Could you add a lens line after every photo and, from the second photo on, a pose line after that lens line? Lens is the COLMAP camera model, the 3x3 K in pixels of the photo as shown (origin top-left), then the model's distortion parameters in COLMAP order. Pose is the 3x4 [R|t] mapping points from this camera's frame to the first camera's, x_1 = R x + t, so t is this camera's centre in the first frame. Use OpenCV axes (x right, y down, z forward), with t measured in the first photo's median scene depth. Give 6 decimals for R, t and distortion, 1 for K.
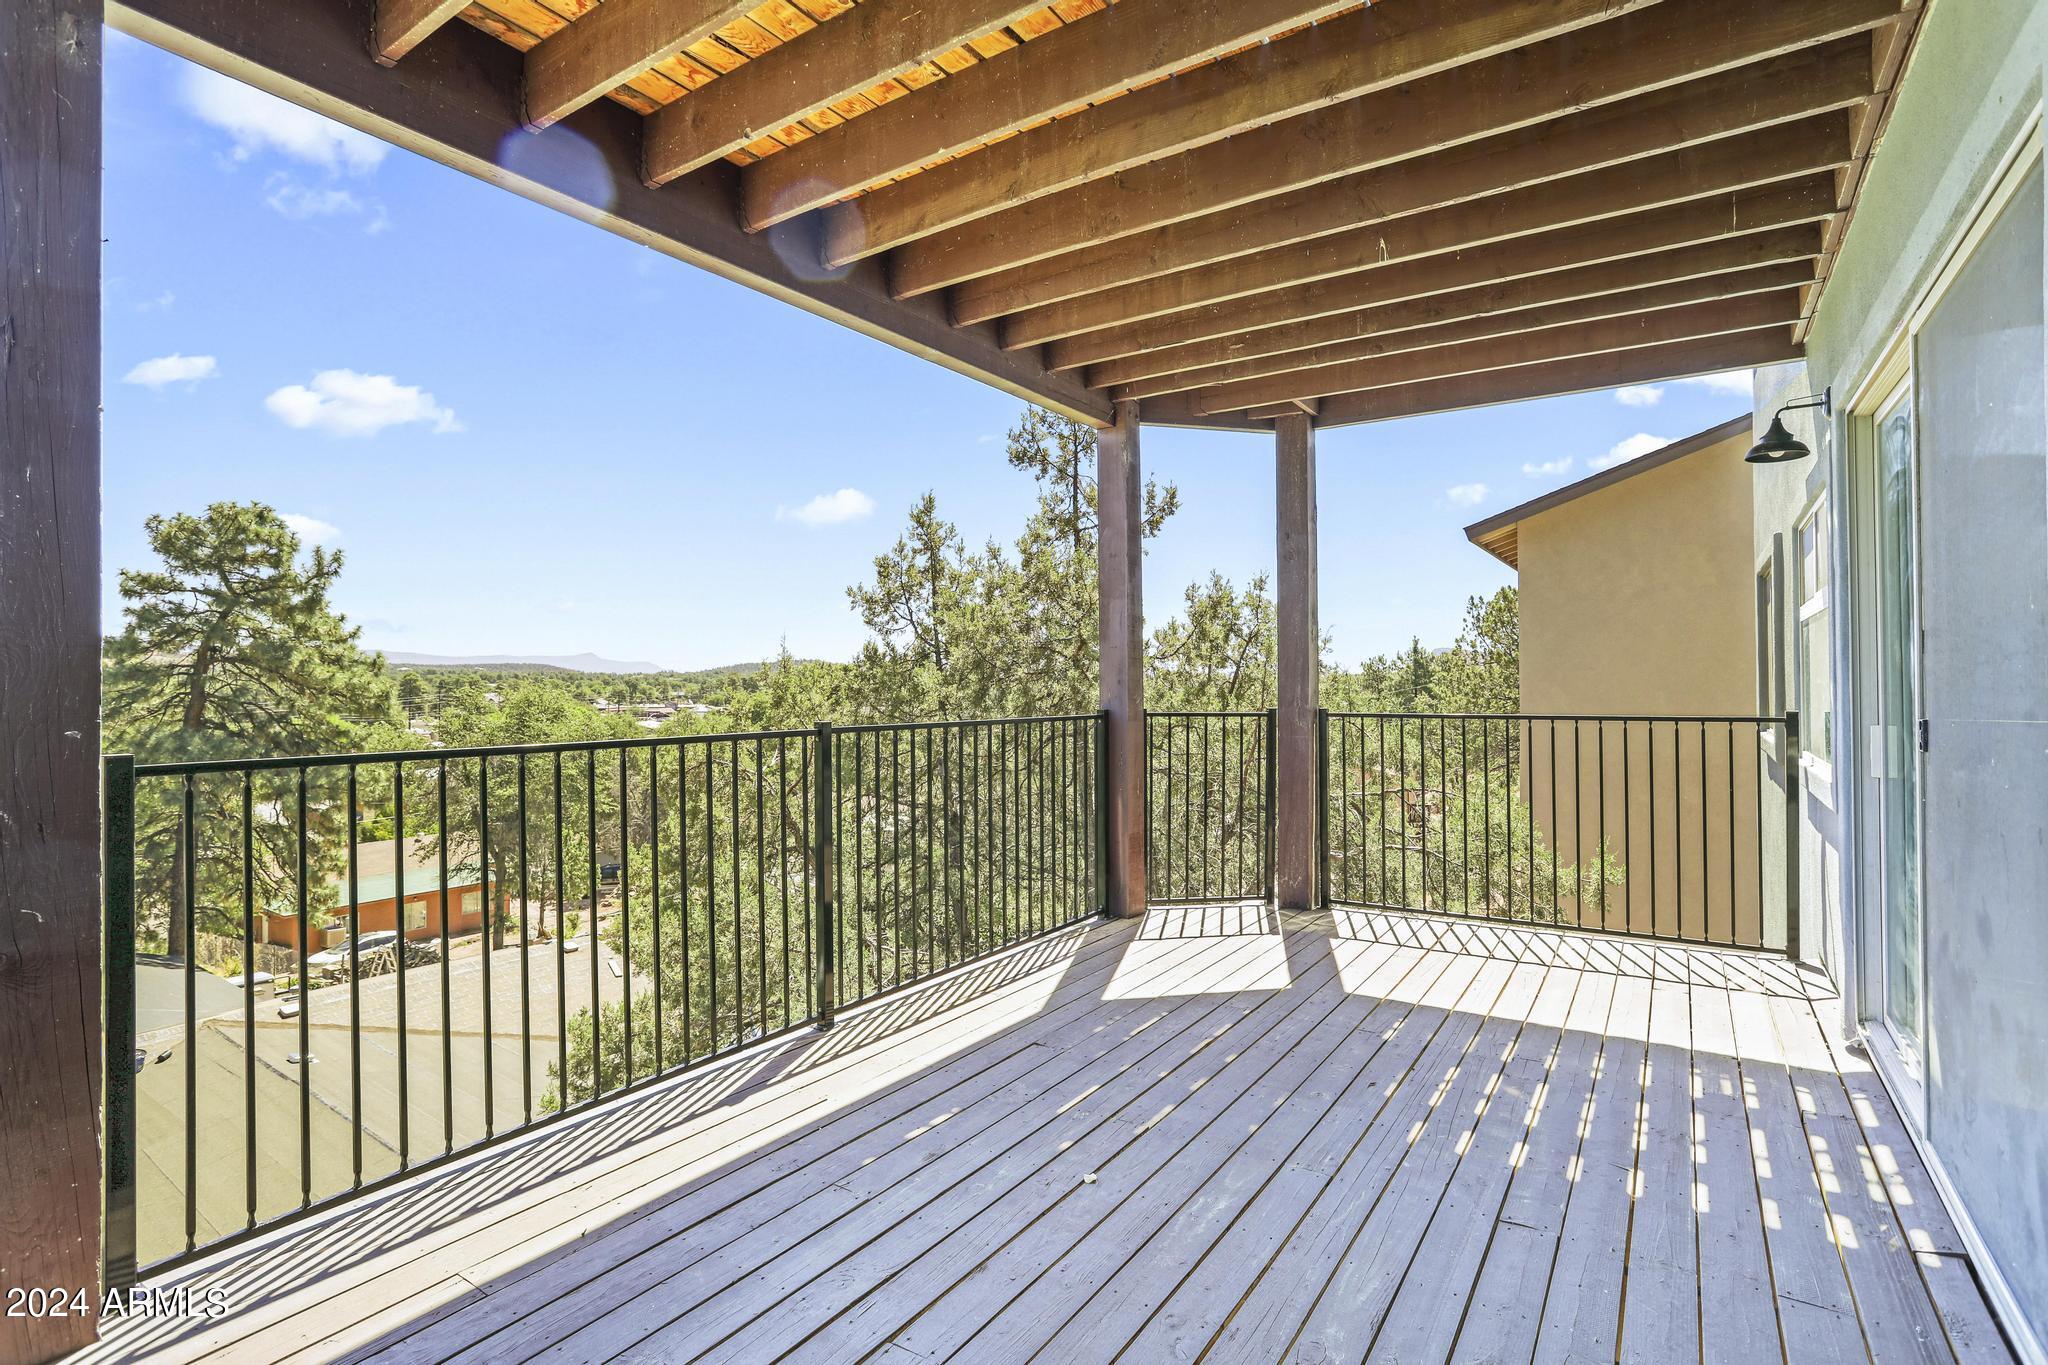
lens RADIAL K [[1009.6, 0, 1015.8], [0, 1009.6, 687.1], [0, 0, 1]] dist [-0.010587, 0.010775]
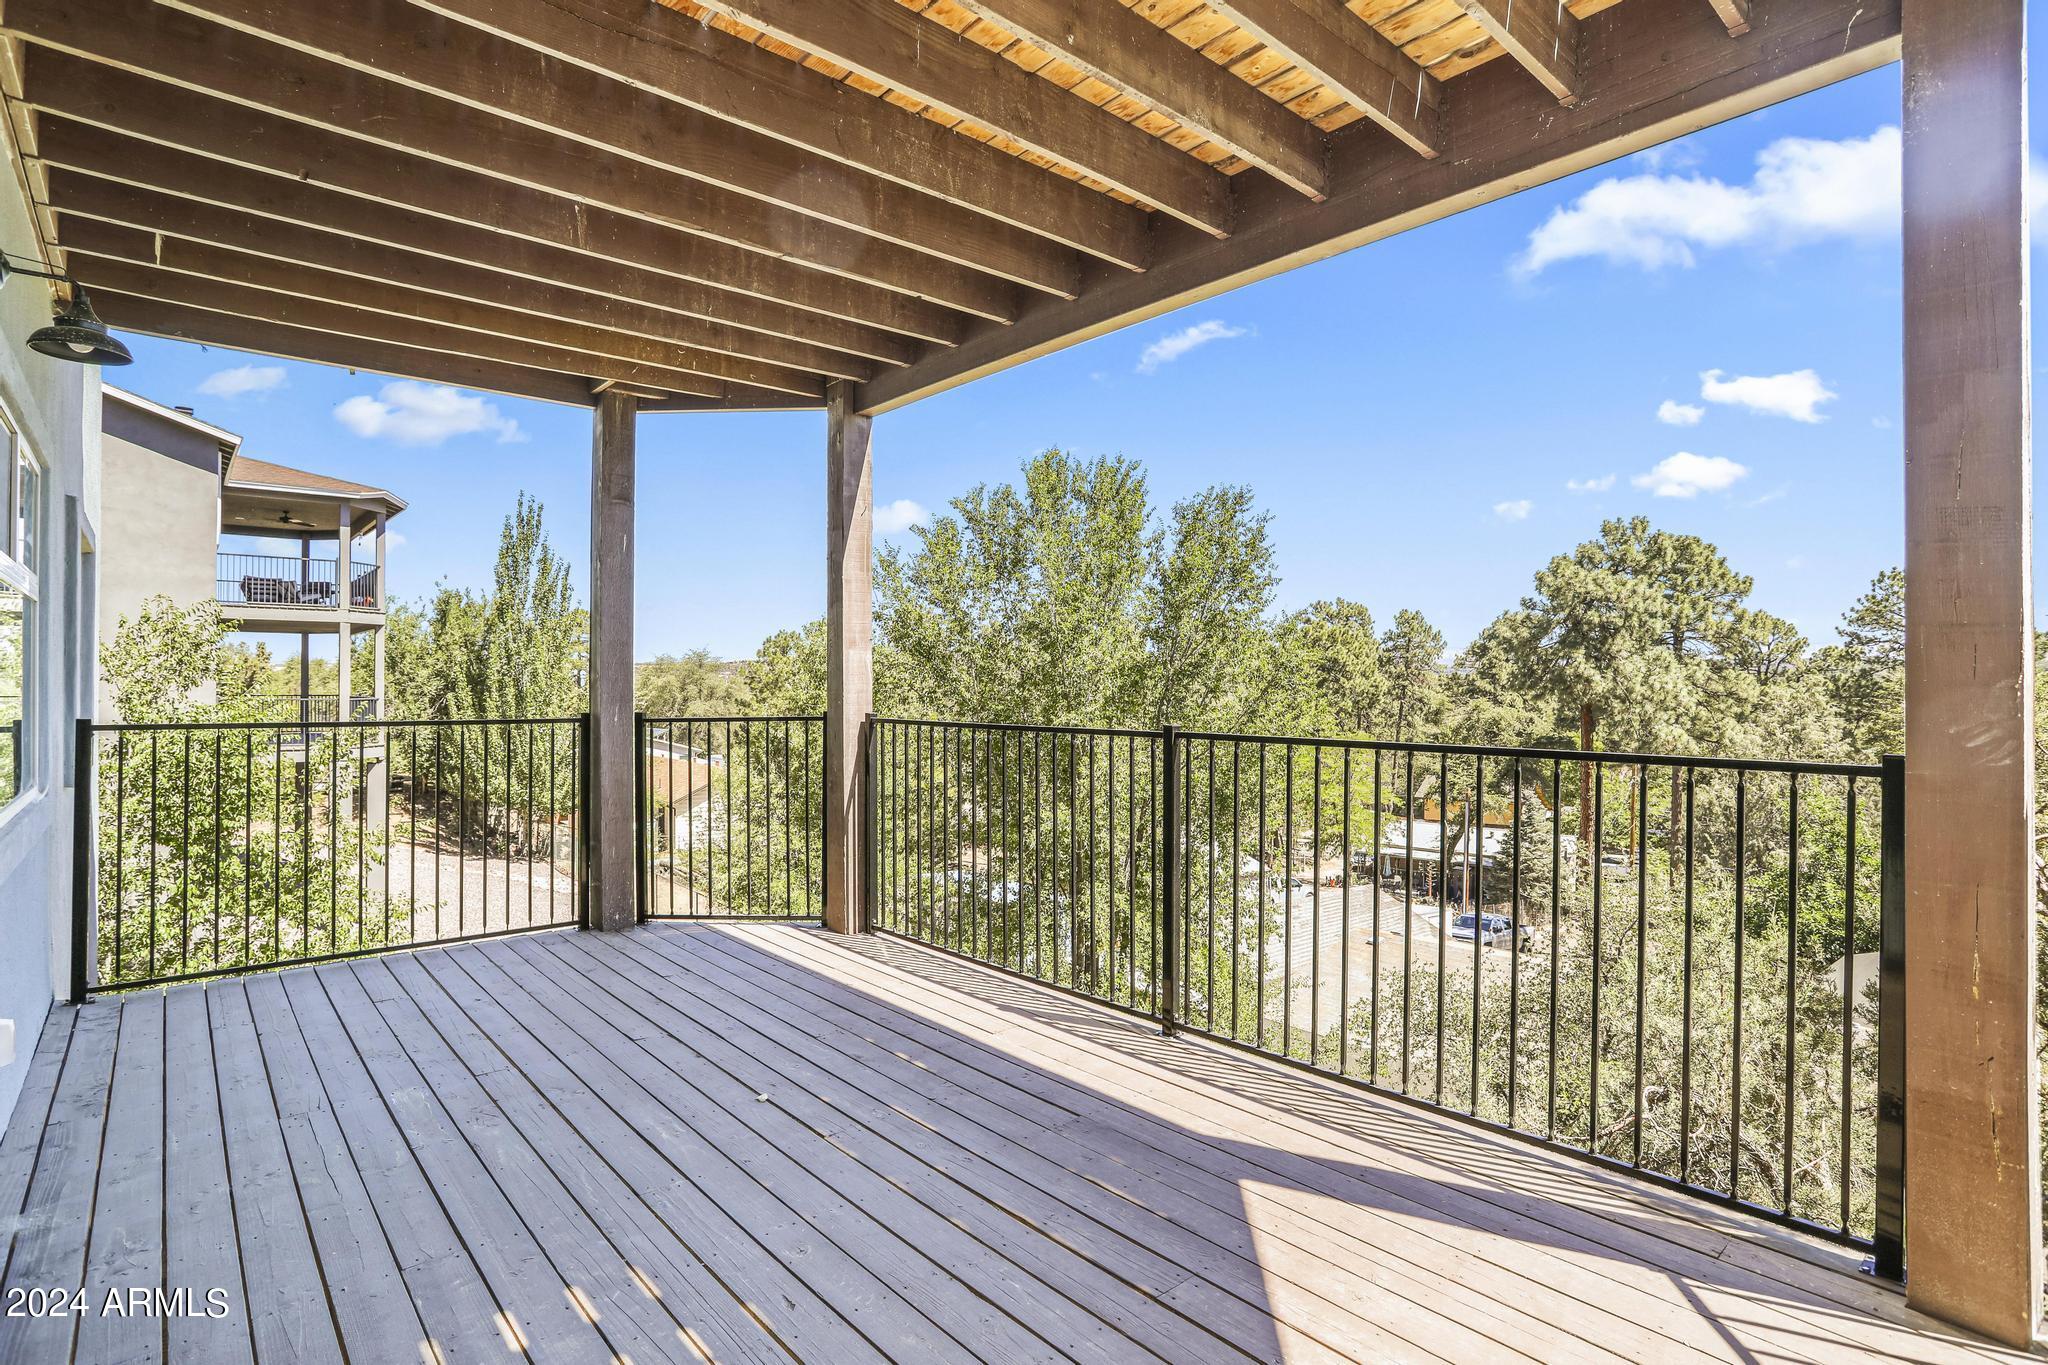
lens RADIAL K [[1009.6, 0, 1014.5], [0, 1009.6, 696.1], [0, 0, 1]] dist [-0.010587, 0.010775]
pose [[-0.279315, -0.000193, -0.960200, 0.883449], [0.006984, 0.999973, -0.002233, 0.007958], [0.960174, -0.007330, -0.279306, 1.252942]]
